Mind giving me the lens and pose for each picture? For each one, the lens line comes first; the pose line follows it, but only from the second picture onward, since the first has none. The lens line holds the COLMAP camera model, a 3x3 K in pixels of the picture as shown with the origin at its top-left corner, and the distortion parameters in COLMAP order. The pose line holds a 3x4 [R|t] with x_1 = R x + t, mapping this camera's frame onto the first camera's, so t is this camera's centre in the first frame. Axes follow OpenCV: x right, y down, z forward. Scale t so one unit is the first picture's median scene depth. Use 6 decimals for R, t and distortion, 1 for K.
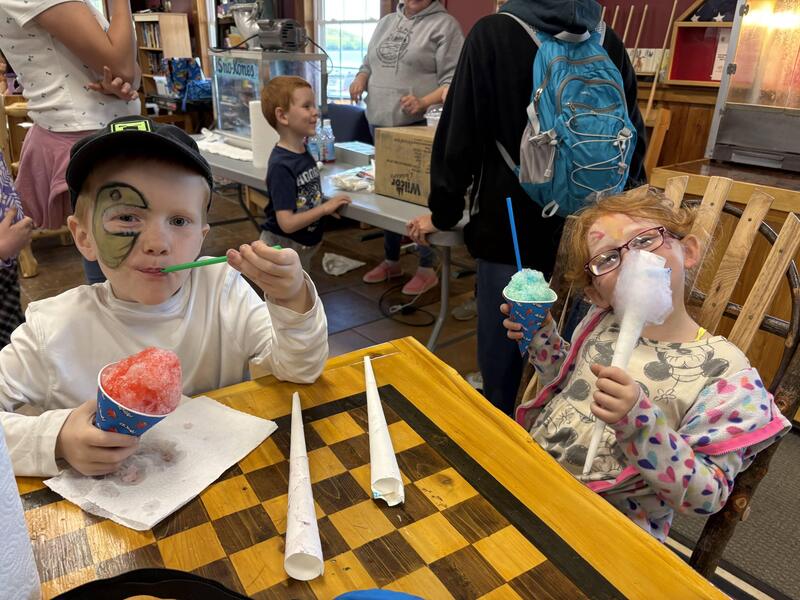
lens RADIAL K [[610.2, 0, 400.0], [0, 610.2, 300.0], [0, 0, 1]] dist [0.007693, 0.004402]
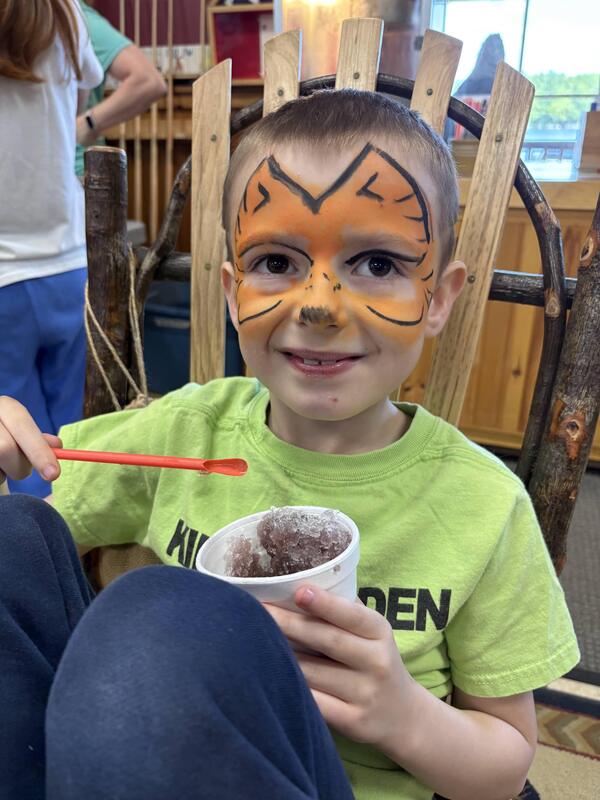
lens RADIAL K [[610.2, 0, 300.0], [0, 610.2, 400.0], [0, 0, 1]] dist [0.007693, 0.004402]
pose [[0.867159, -0.230660, 0.441397, 0.073176], [0.218438, 0.972637, 0.079130, 0.020513], [-0.447571, 0.027799, 0.893816, 0.227103]]
